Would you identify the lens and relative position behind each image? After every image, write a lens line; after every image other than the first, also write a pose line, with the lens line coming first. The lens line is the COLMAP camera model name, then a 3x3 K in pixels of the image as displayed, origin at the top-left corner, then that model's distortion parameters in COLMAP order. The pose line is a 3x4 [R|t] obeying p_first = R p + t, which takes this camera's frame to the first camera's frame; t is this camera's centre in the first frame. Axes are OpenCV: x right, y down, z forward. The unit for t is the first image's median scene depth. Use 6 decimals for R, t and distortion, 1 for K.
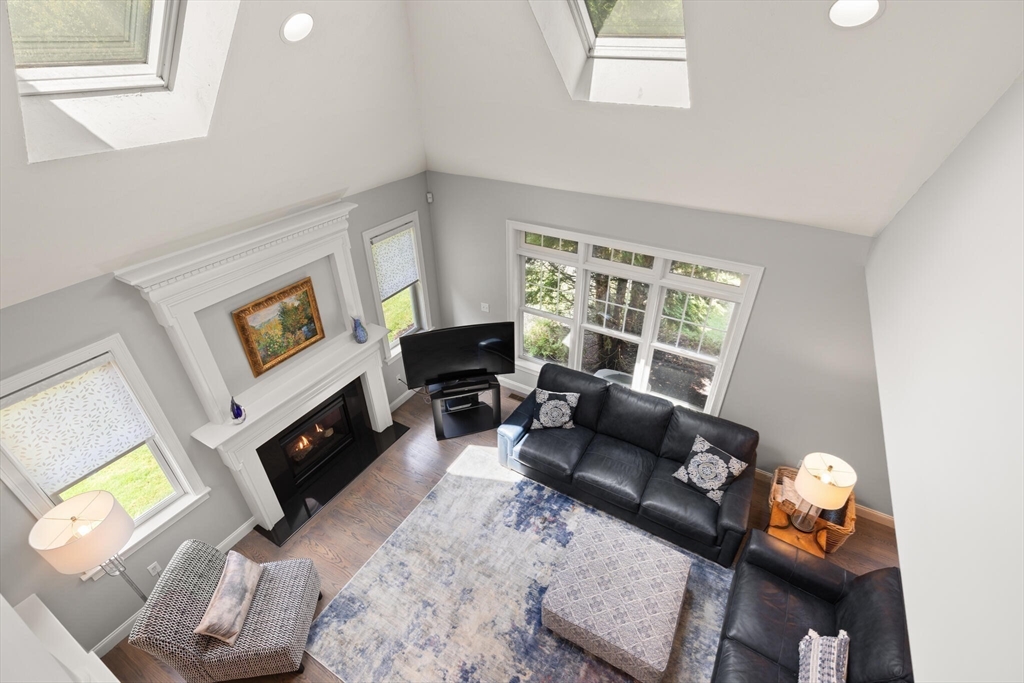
lens RADIAL K [[465.4, 0, 515.0], [0, 465.4, 340.8], [0, 0, 1]] dist [0.001291, 0.000784]
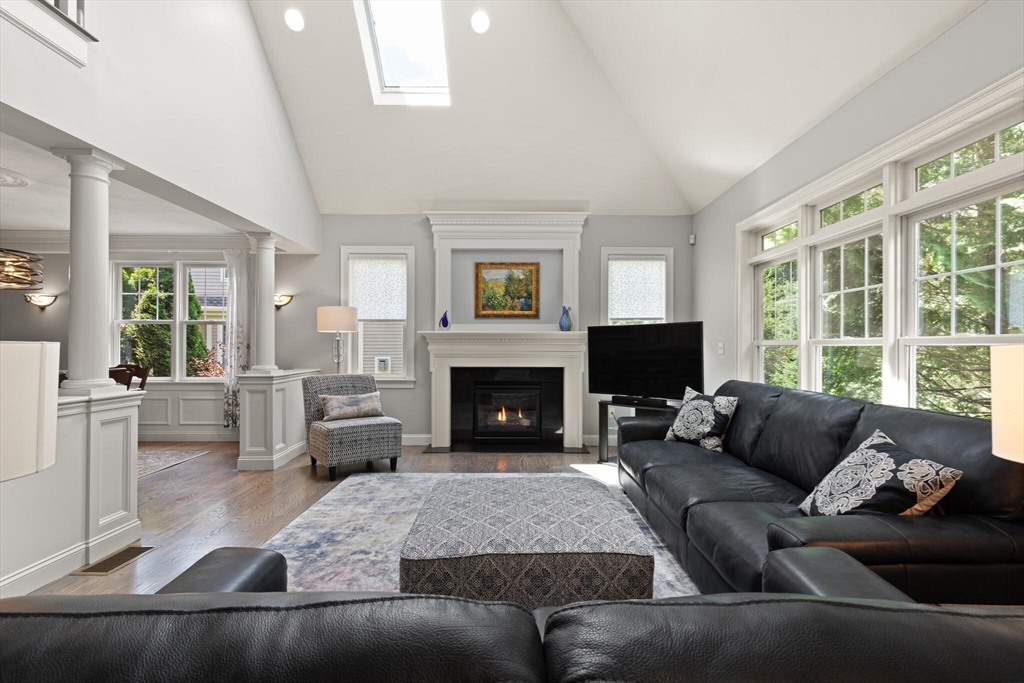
lens RADIAL K [[465.4, 0, 512.2], [0, 465.4, 344.4], [0, 0, 1]] dist [0.001291, 0.000784]
pose [[0.498797, -0.000129, -0.866719, 0.624217], [-0.479451, 0.833021, -0.276048, 0.438056], [0.722031, 0.553241, 0.415447, 0.541833]]
